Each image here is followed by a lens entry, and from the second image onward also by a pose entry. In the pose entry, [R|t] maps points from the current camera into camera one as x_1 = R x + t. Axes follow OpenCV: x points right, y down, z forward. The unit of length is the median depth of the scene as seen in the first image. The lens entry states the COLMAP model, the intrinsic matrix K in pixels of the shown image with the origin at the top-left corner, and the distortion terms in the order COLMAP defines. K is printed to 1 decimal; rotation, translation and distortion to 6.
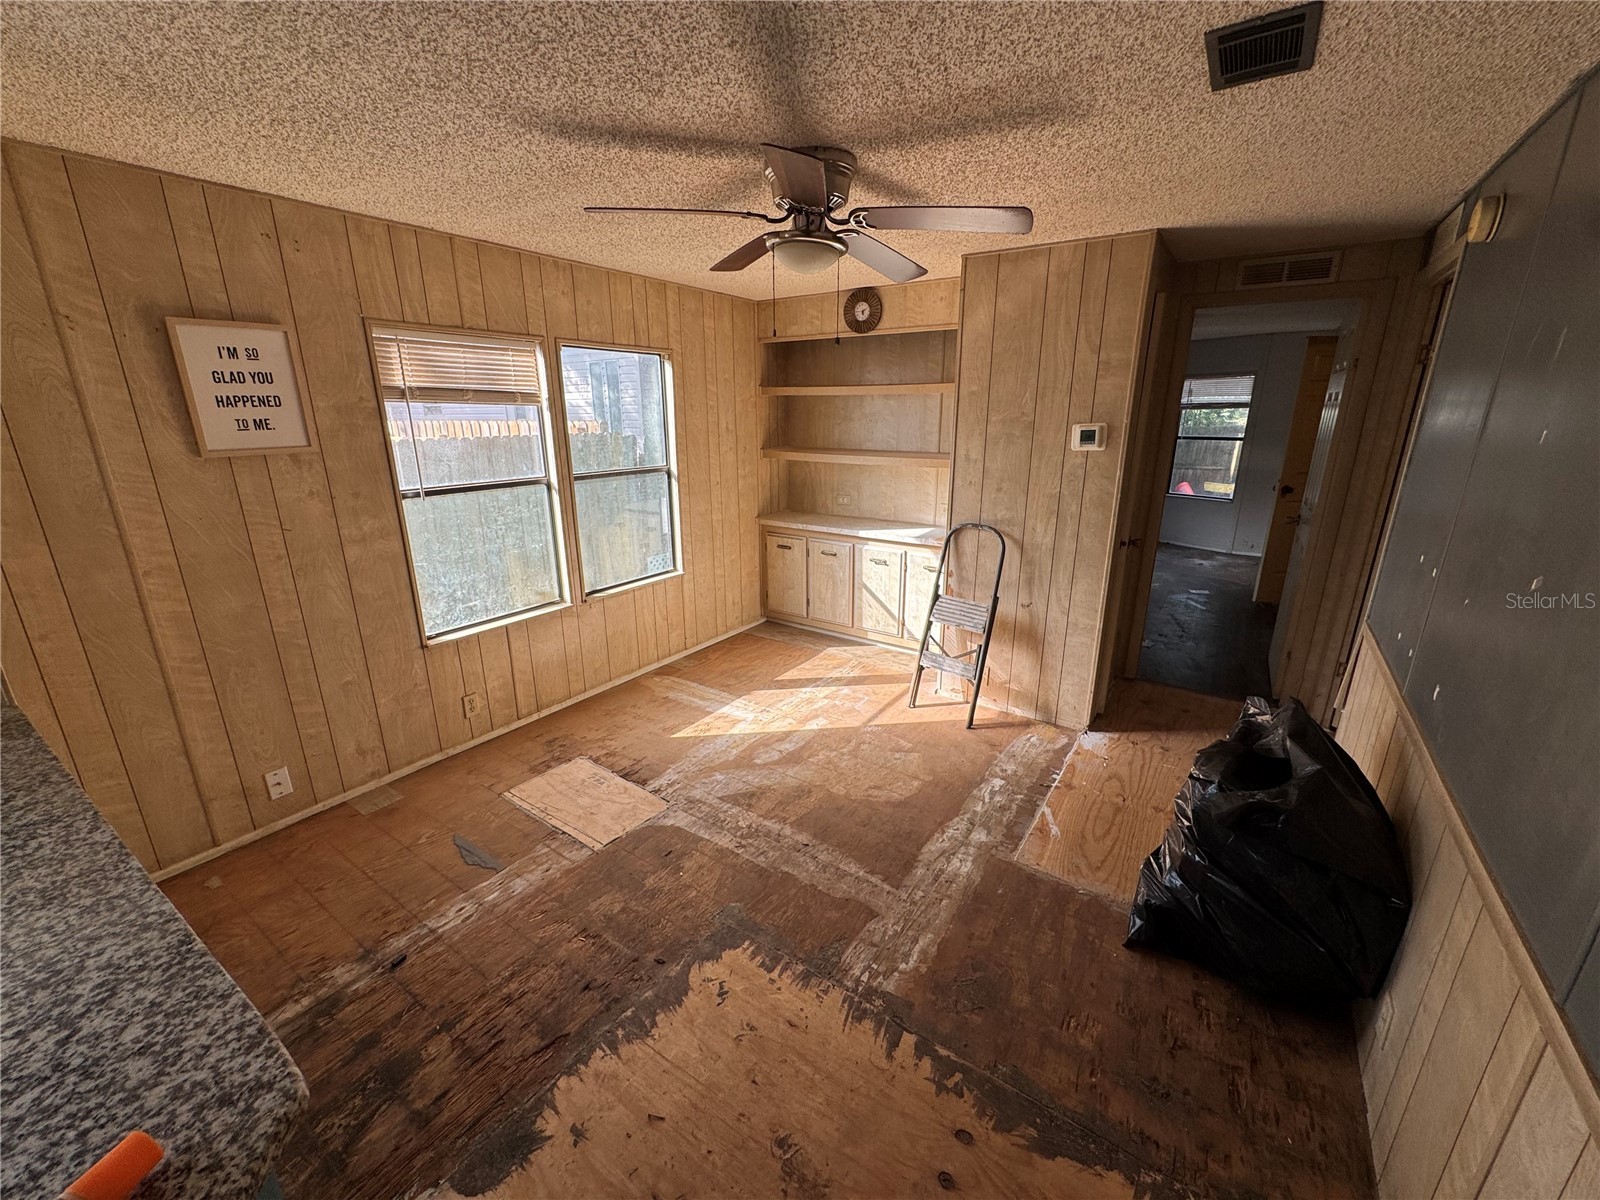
lens RADIAL K [[638.4, 0, 800.0], [0, 638.4, 600.0], [0, 0, 1]] dist [-0.000617, -0.000140]
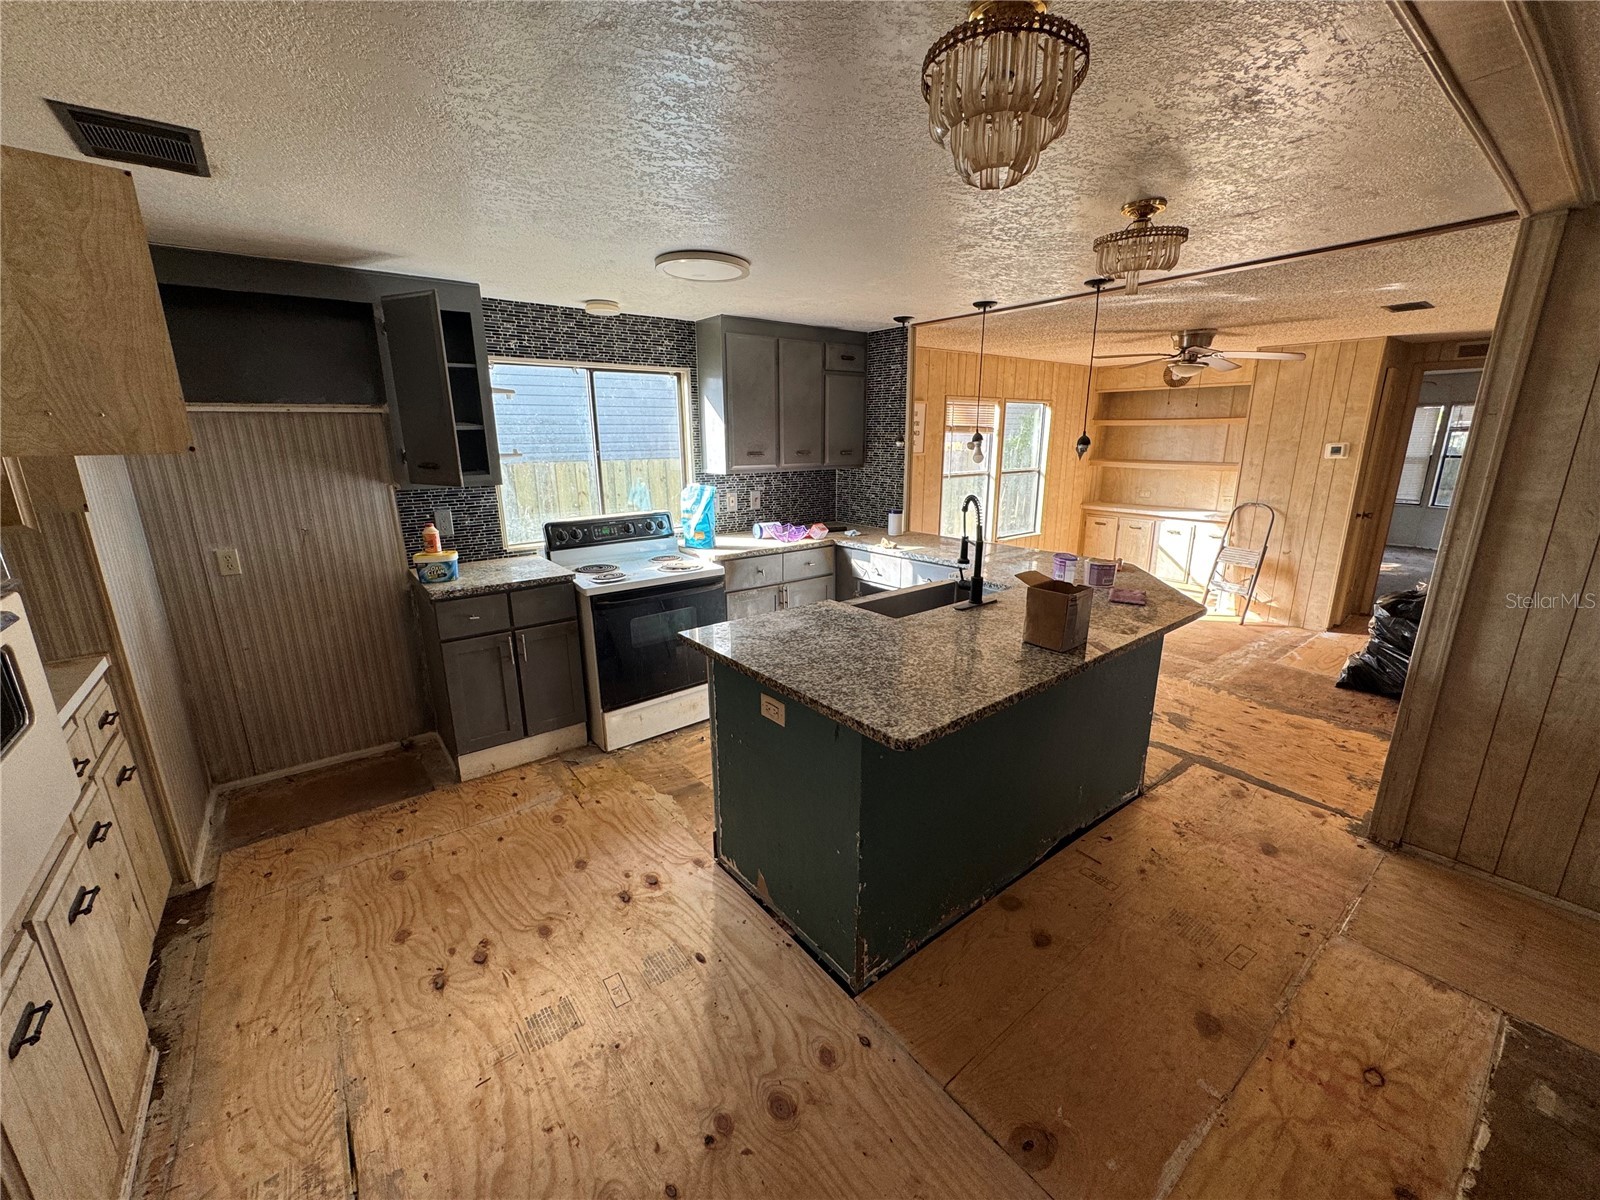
lens RADIAL K [[638.4, 0, 800.0], [0, 638.4, 600.0], [0, 0, 1]] dist [-0.000617, -0.000140]
pose [[0.953797, 0.071570, -0.291804, -0.359838], [-0.081100, 0.996491, -0.020681, 0.270740], [0.289300, 0.043391, 0.956254, -0.948257]]
